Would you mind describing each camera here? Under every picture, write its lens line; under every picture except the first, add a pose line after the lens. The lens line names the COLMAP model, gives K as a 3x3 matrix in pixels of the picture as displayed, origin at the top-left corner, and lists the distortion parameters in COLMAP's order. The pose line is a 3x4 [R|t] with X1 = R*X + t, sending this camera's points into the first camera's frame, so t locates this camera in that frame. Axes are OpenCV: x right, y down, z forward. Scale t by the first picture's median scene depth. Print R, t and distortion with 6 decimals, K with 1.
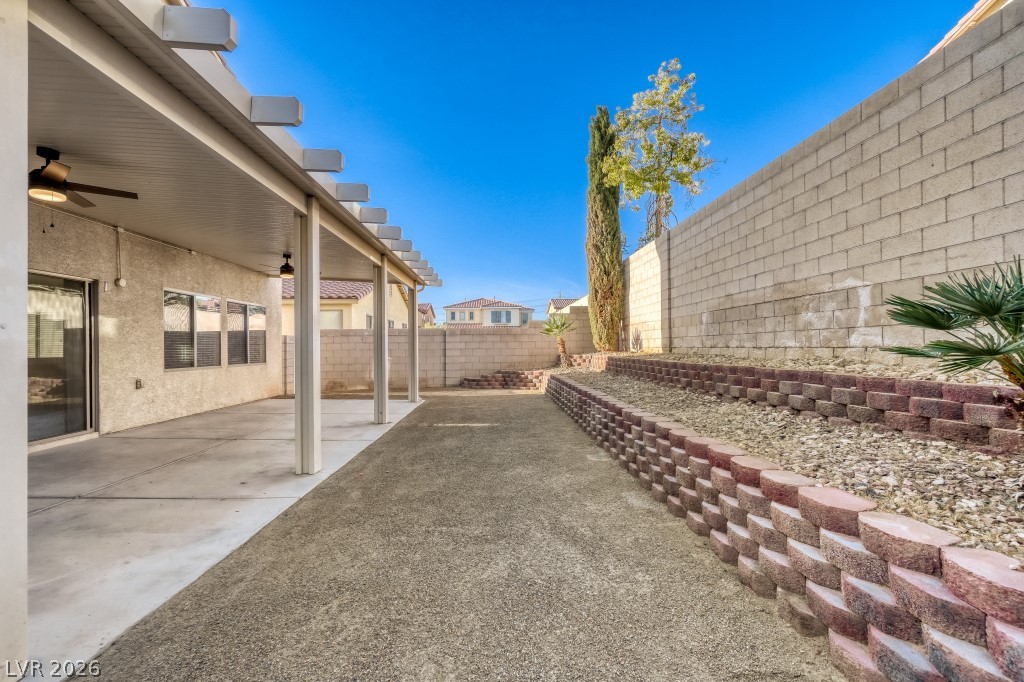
lens RADIAL K [[448.1, 0, 508.5], [0, 448.1, 343.8], [0, 0, 1]] dist [-0.010927, 0.004232]
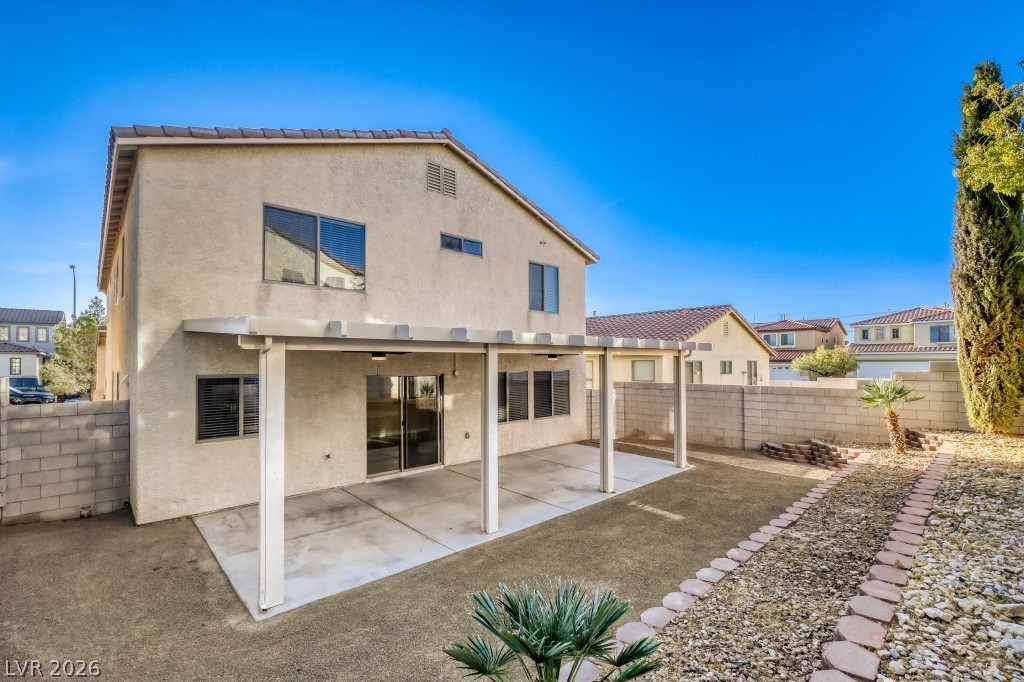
lens RADIAL K [[448.1, 0, 504.5], [0, 448.1, 357.7], [0, 0, 1]] dist [-0.010927, 0.004232]
pose [[0.657880, -0.005595, -0.753102, 0.260001], [0.002601, 0.999983, -0.005156, -0.101756], [0.753118, 0.001433, 0.657883, 0.034666]]
